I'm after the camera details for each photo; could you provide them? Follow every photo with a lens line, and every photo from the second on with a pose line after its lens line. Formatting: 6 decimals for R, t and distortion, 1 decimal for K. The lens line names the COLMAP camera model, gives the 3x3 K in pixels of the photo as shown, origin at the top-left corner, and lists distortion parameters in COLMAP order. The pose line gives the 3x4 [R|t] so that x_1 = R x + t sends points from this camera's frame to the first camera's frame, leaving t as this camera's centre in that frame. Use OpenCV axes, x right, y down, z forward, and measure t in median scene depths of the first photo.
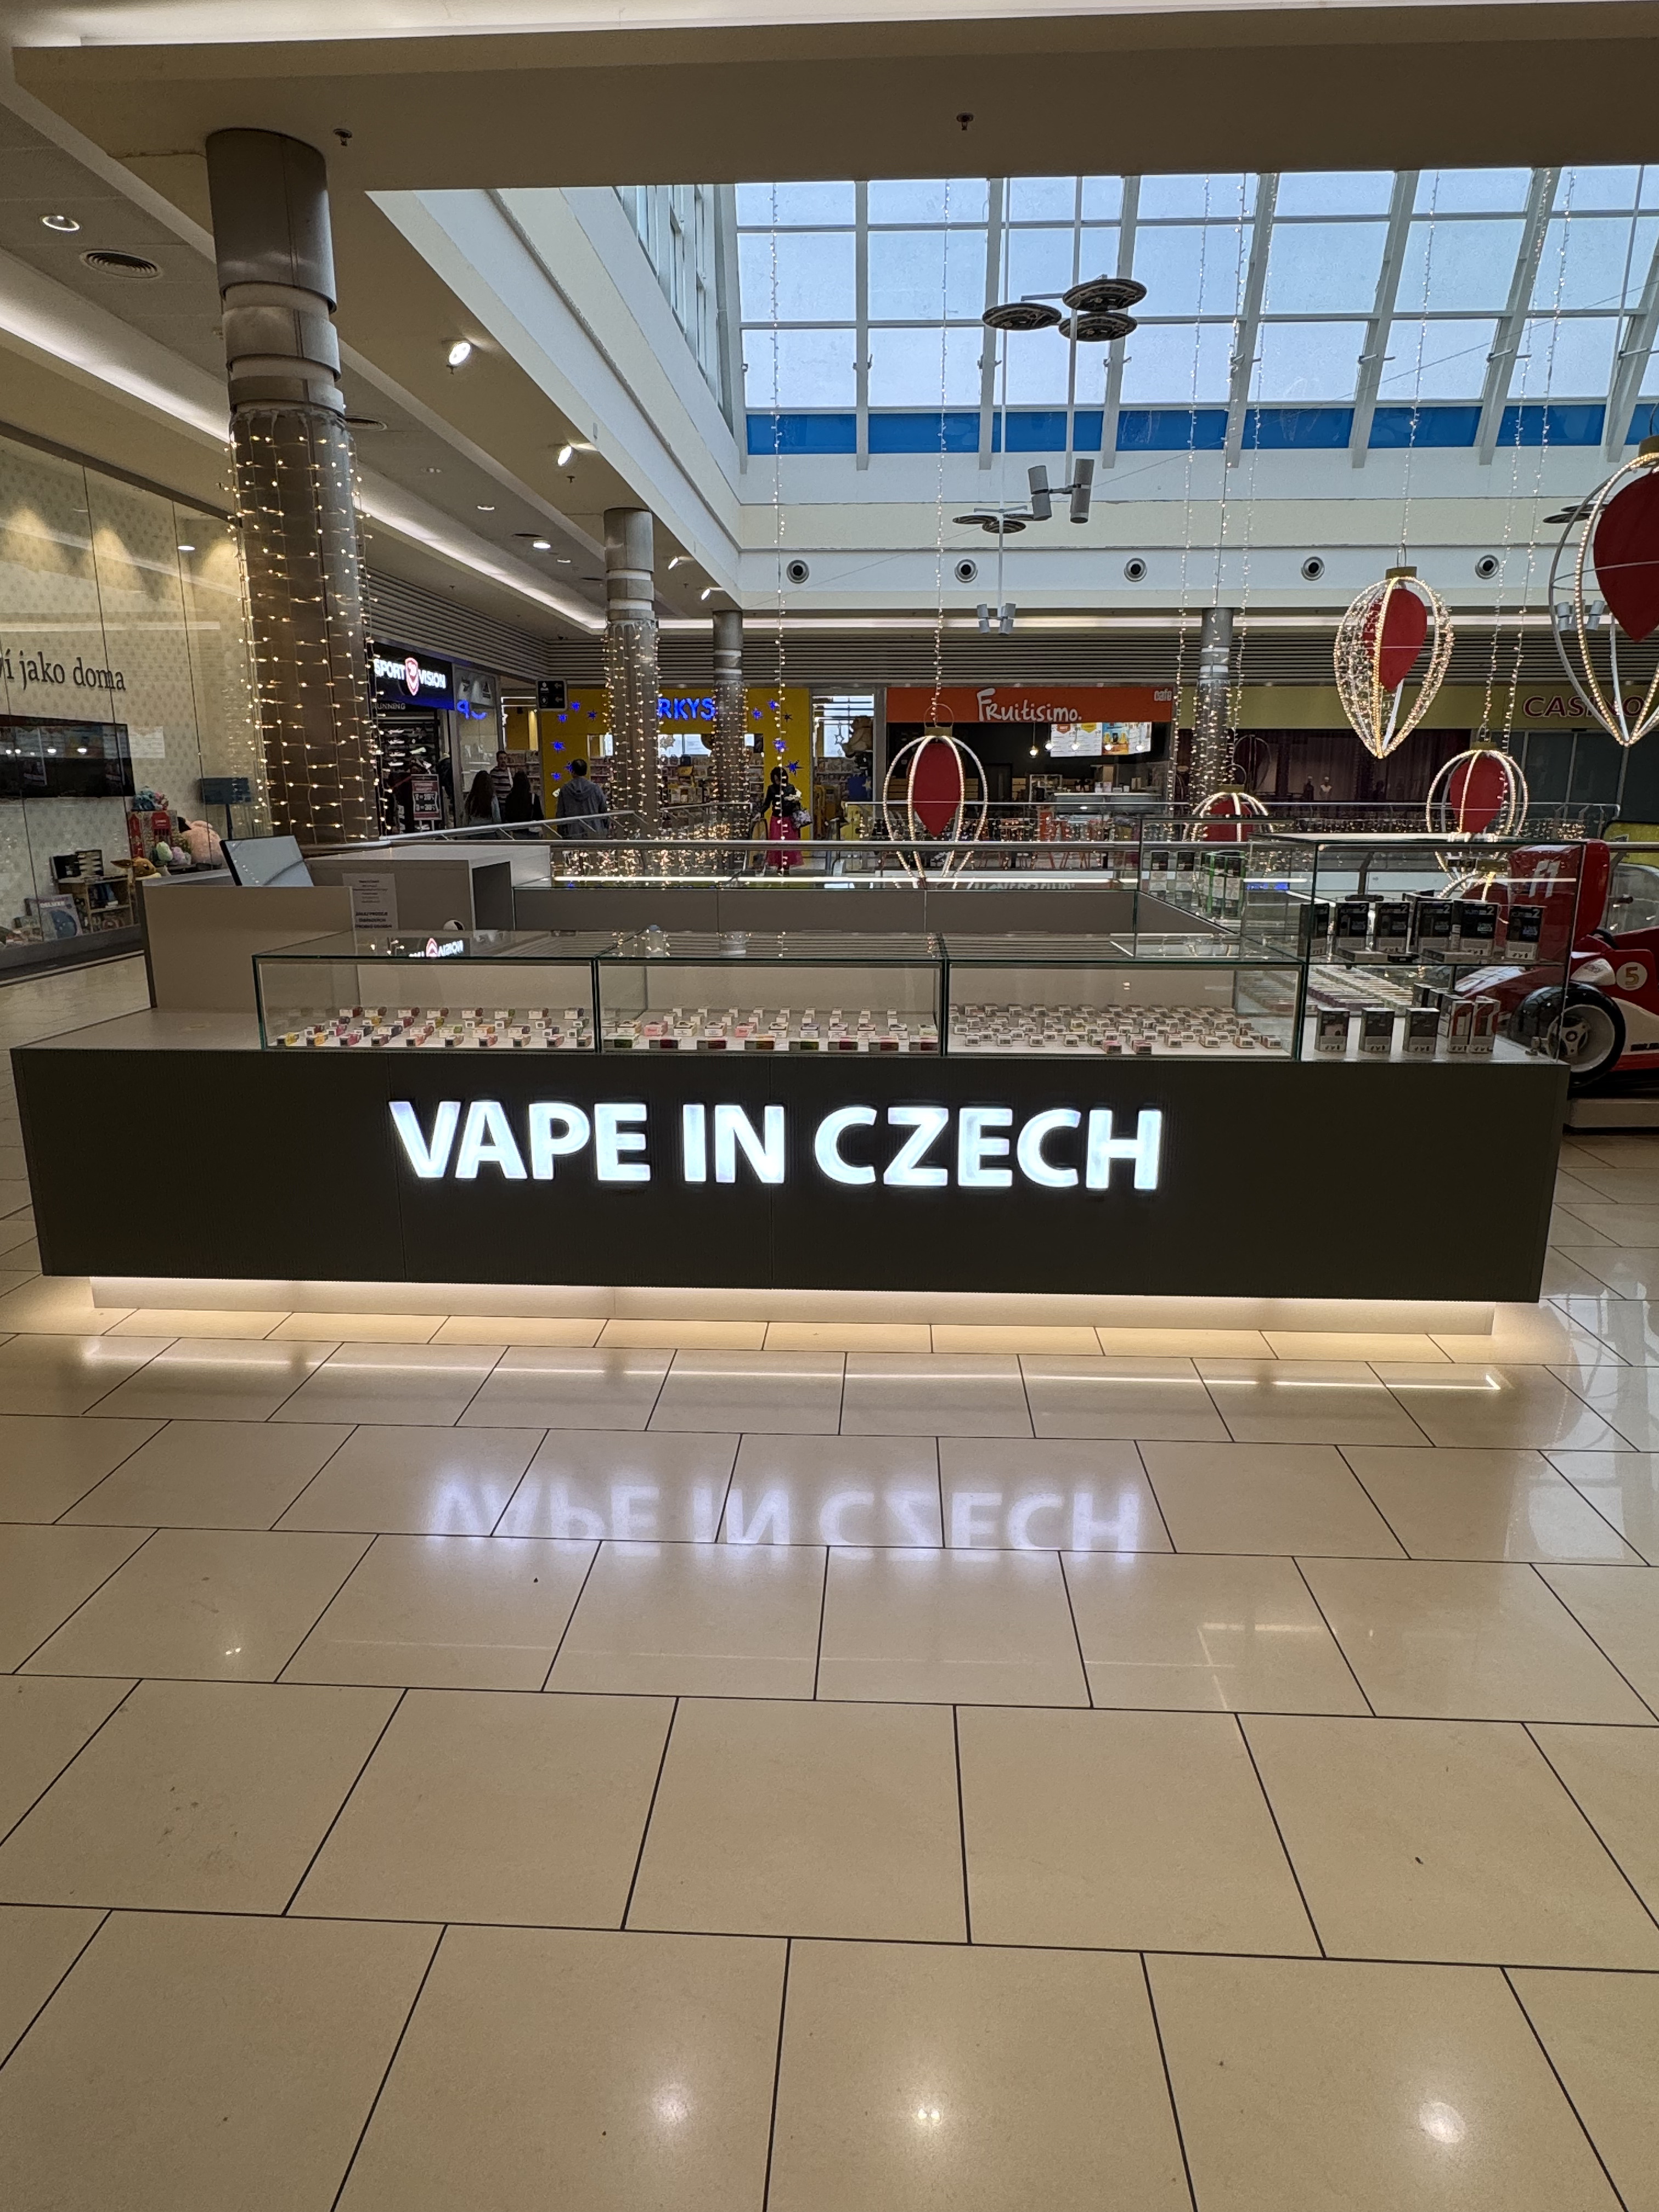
lens RADIAL K [[1312.9, 0, 837.2], [0, 1312.9, 1109.5], [0, 0, 1]] dist [-0.014800, 0.015142]
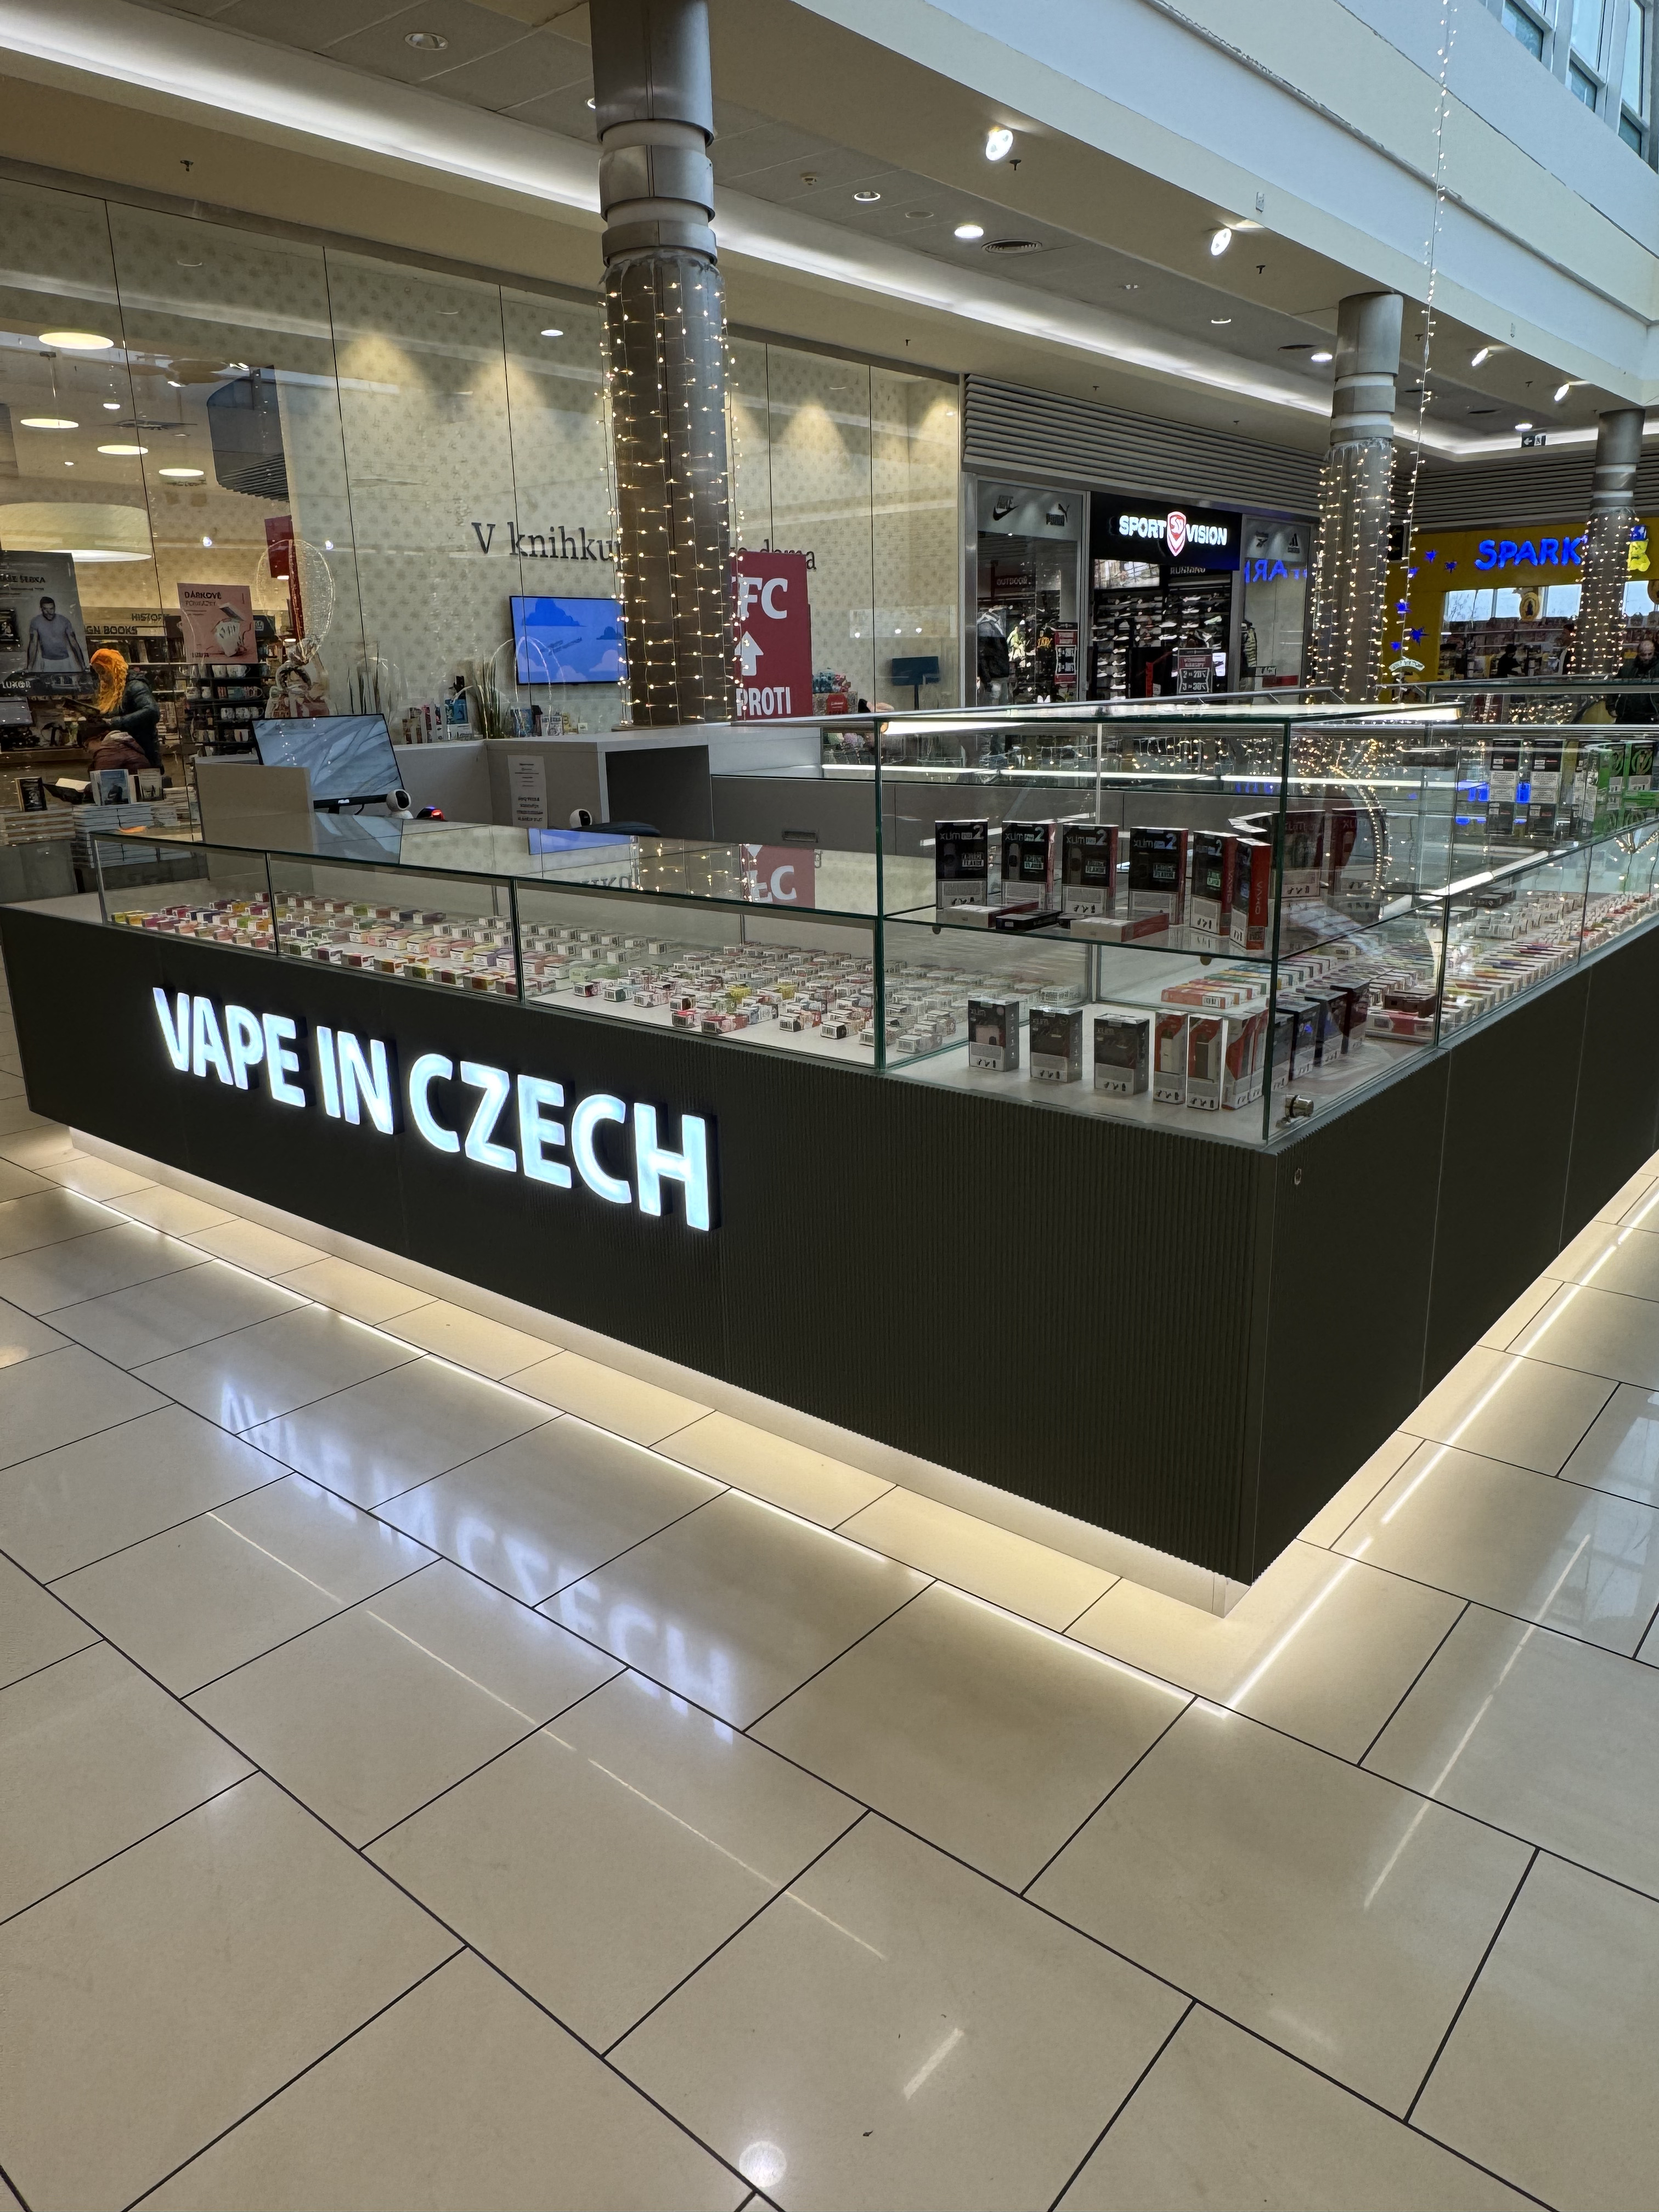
lens RADIAL K [[1488.8, 0, 829.5], [0, 1488.8, 1106.0], [0, 0, 1]] dist [-0.005087, -0.003773]
pose [[0.792935, 0.152345, -0.589954, 0.244270], [-0.124121, 0.988322, 0.088391, -0.026598], [0.596531, 0.003138, 0.802584, 0.135708]]
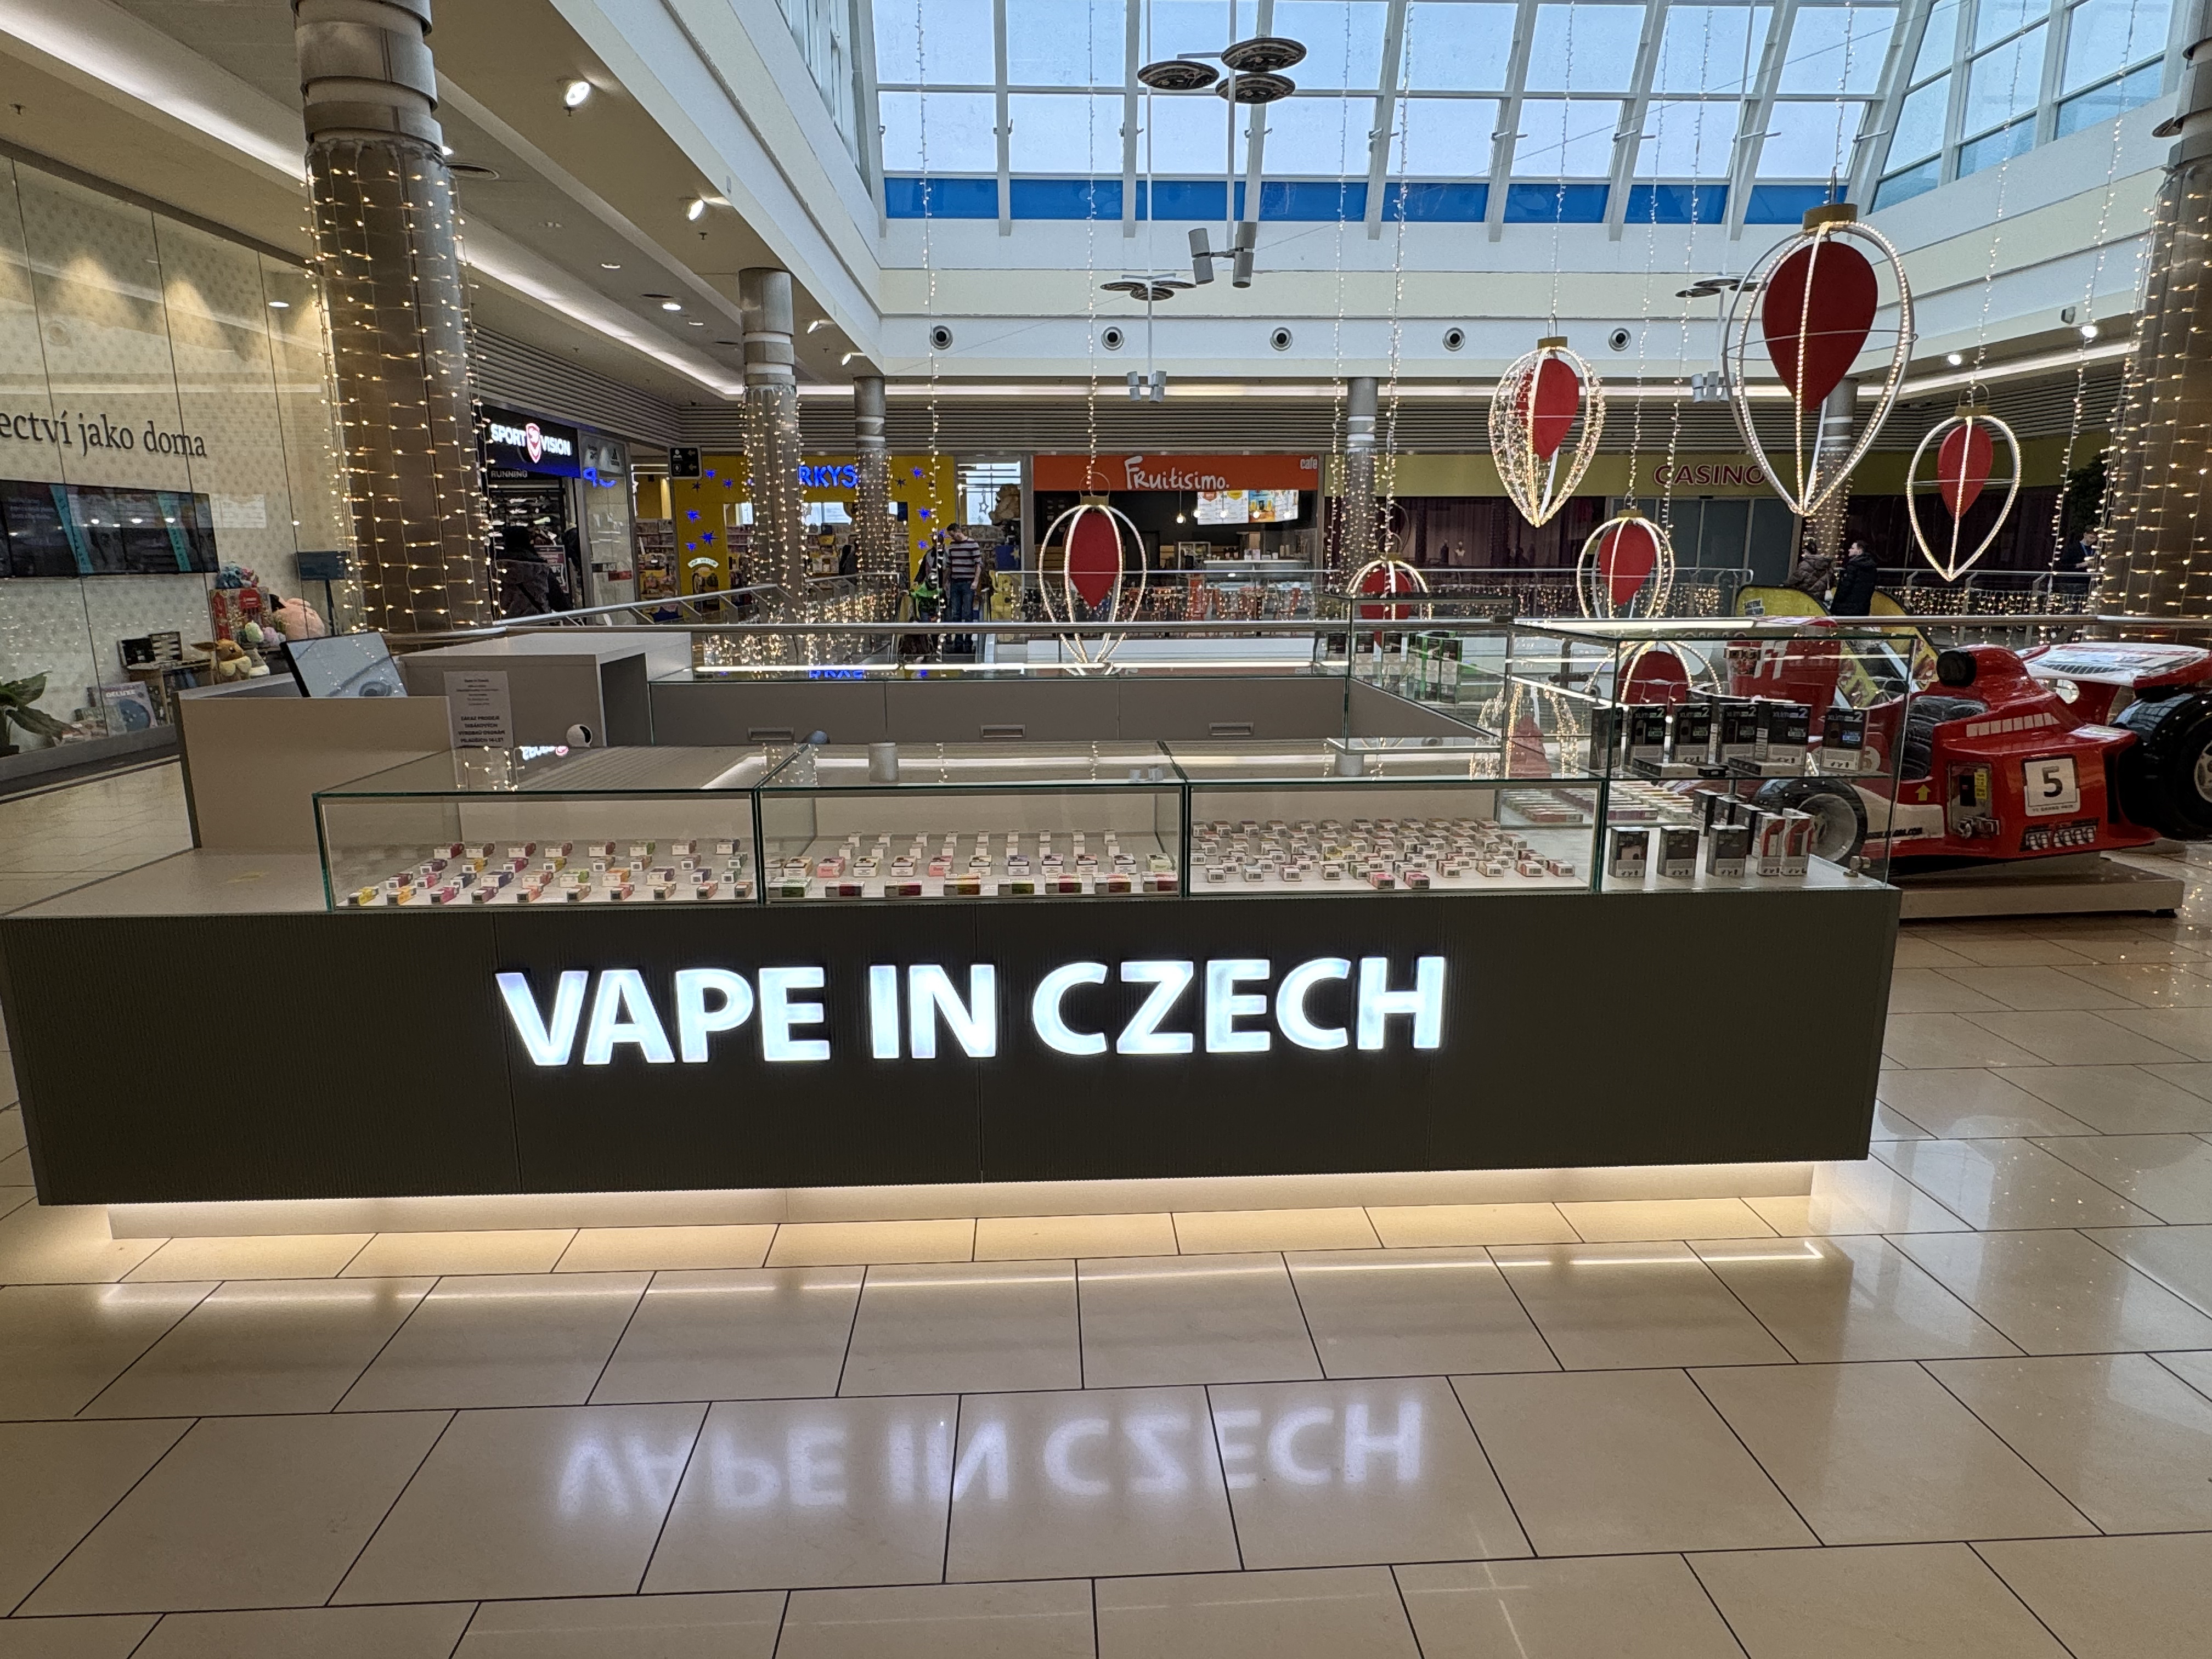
lens RADIAL K [[1312.9, 0, 1103.7], [0, 1312.9, 837.9], [0, 0, 1]] dist [-0.014800, 0.015142]
pose [[0.995572, -0.024418, 0.090779, -0.014816], [0.026886, 0.999299, -0.026068, -0.019181], [-0.090079, 0.028394, 0.995530, 0.057653]]
